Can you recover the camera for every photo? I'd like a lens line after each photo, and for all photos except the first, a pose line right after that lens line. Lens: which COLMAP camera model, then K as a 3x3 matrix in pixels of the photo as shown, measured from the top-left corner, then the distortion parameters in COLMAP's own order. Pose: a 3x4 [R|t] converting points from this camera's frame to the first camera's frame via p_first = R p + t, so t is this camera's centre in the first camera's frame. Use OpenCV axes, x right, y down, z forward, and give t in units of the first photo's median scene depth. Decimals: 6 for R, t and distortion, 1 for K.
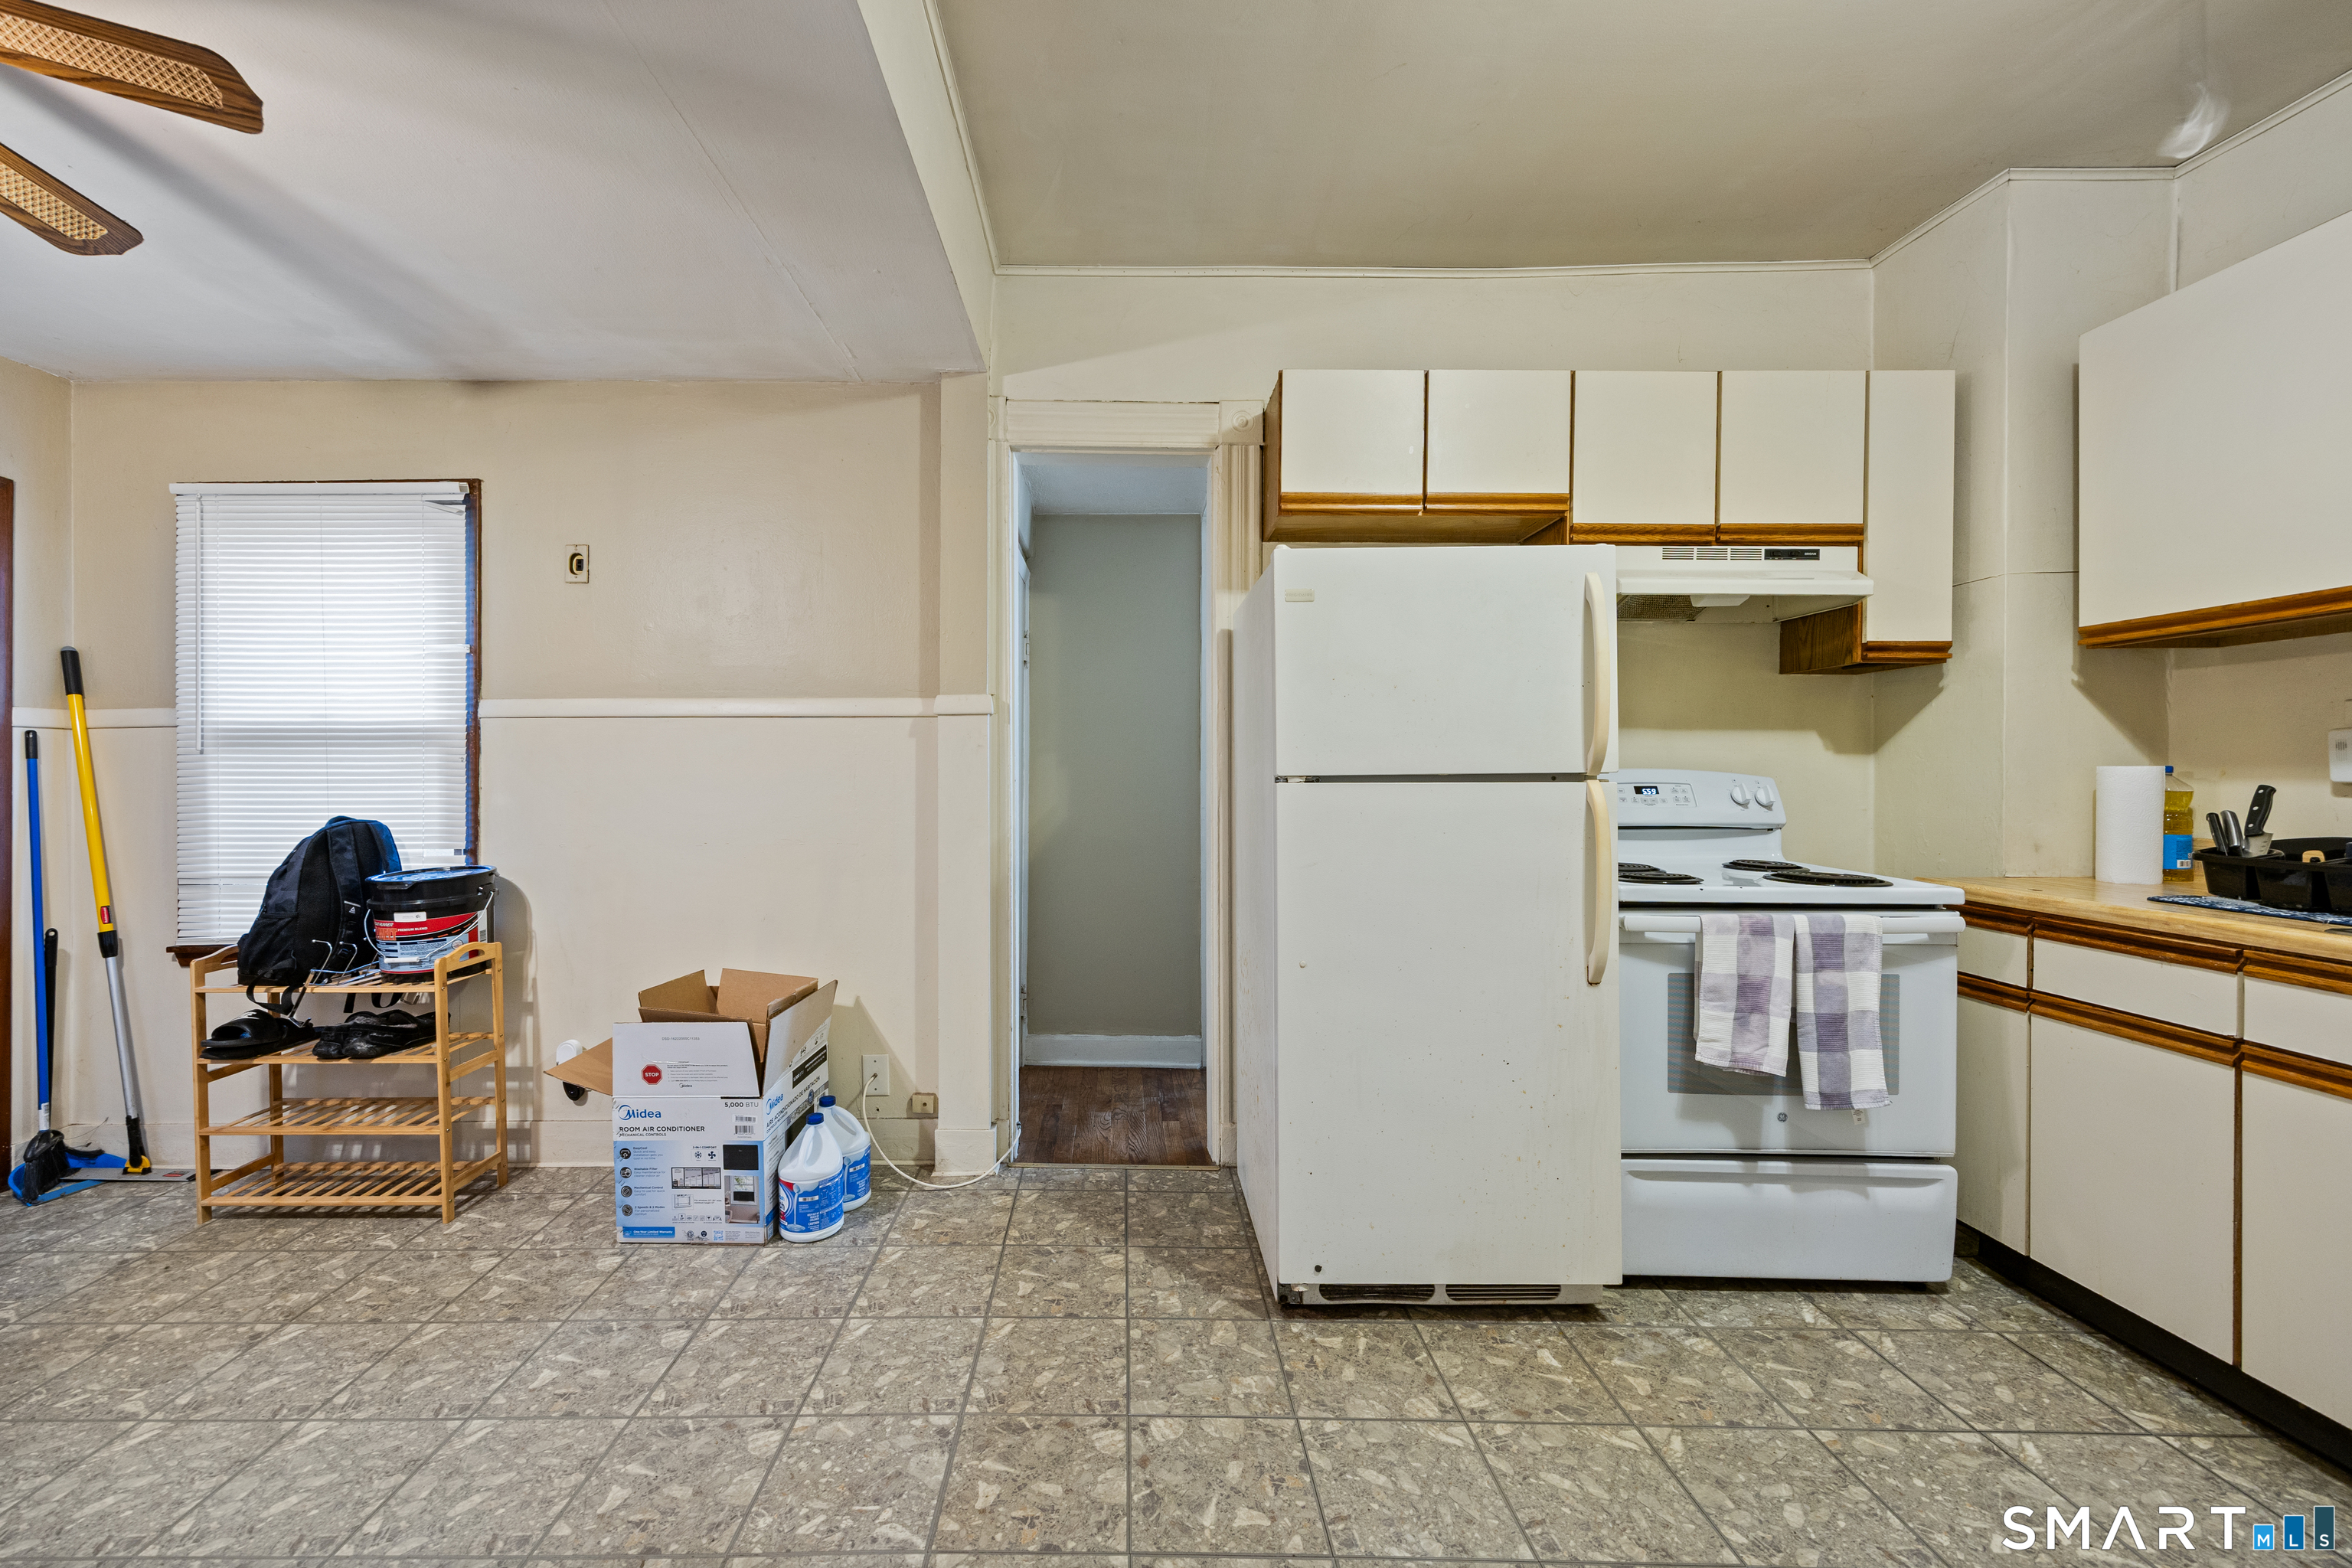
lens RADIAL K [[949.8, 0, 1092.9], [0, 949.8, 781.0], [0, 0, 1]] dist [0.001828, -0.000173]
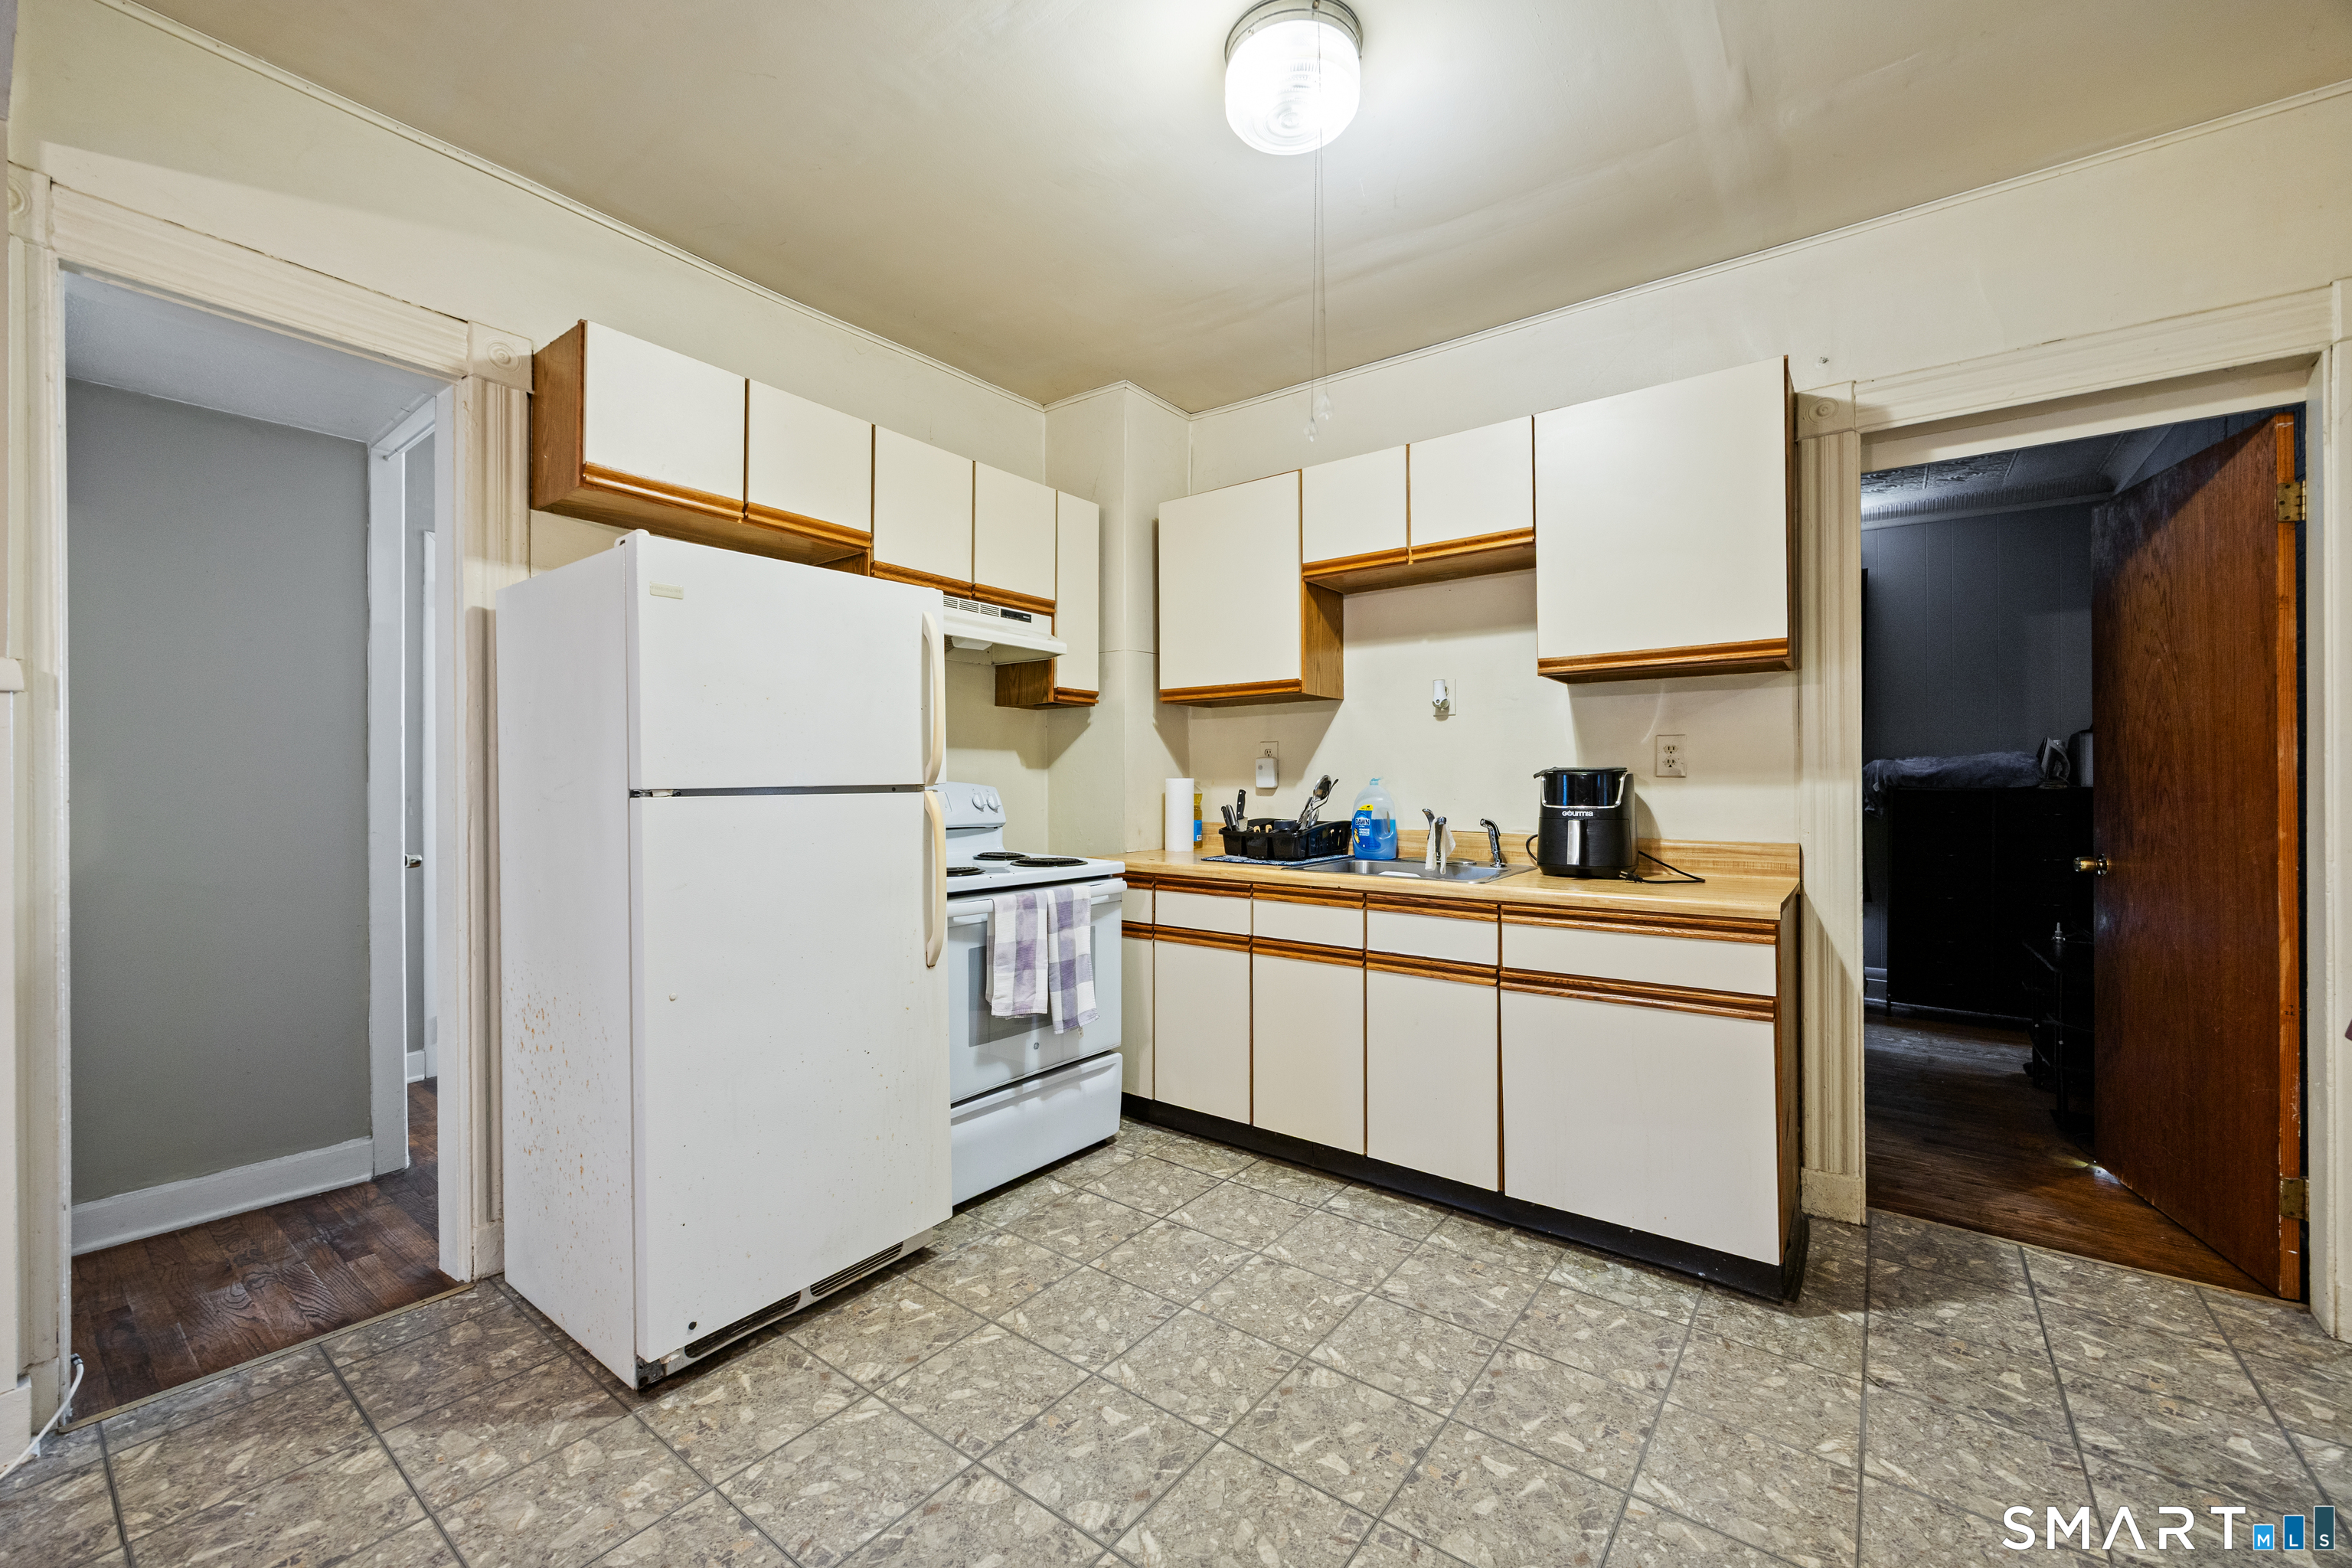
lens RADIAL K [[944.4, 0, 1176.0], [0, 944.4, 784.0], [0, 0, 1]] dist [0.004128, 0.000128]
pose [[0.584525, -0.004937, 0.811361, -0.227484], [0.010506, 0.999944, -0.001484, -0.004262], [-0.811308, 0.009392, 0.584544, 0.080332]]
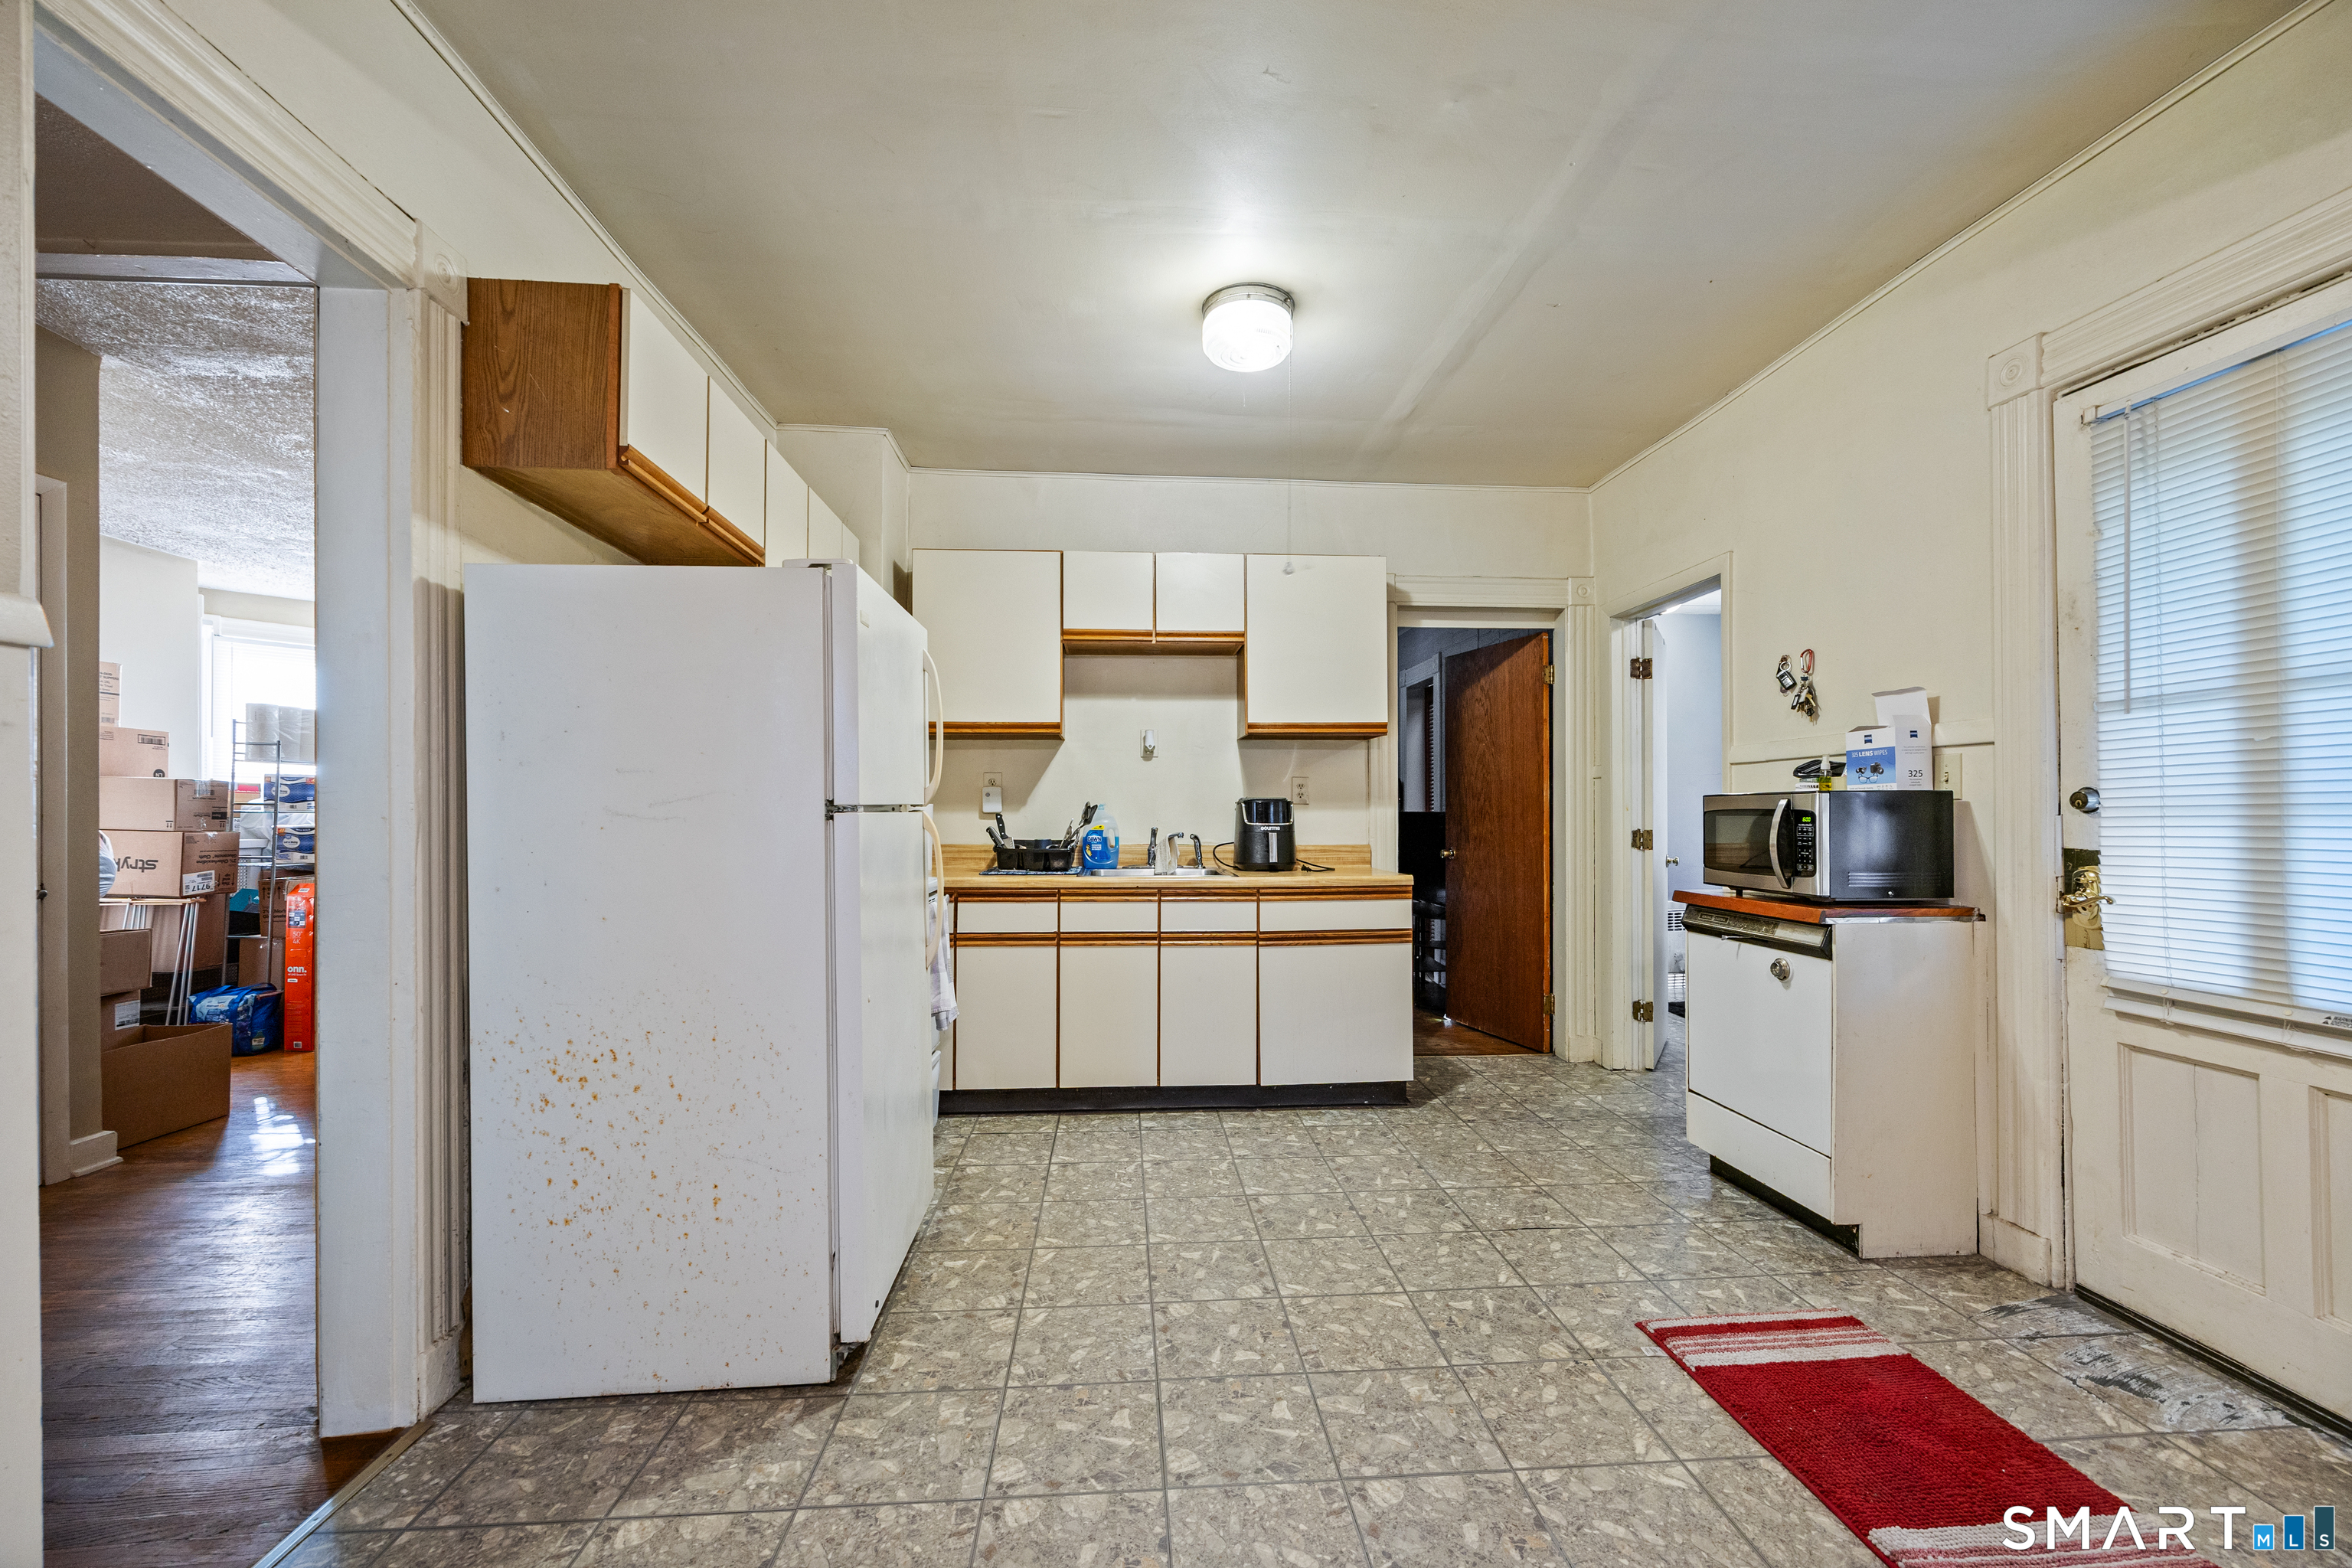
lens RADIAL K [[953.1, 0, 1186.7], [0, 953.1, 821.9], [0, 0, 1]] dist [-0.000892, 0.000028]
pose [[-0.109331, -0.009106, 0.993964, -0.770683], [0.012067, 0.999872, 0.010487, 0.005055], [-0.993932, 0.013141, -0.109207, 0.773773]]
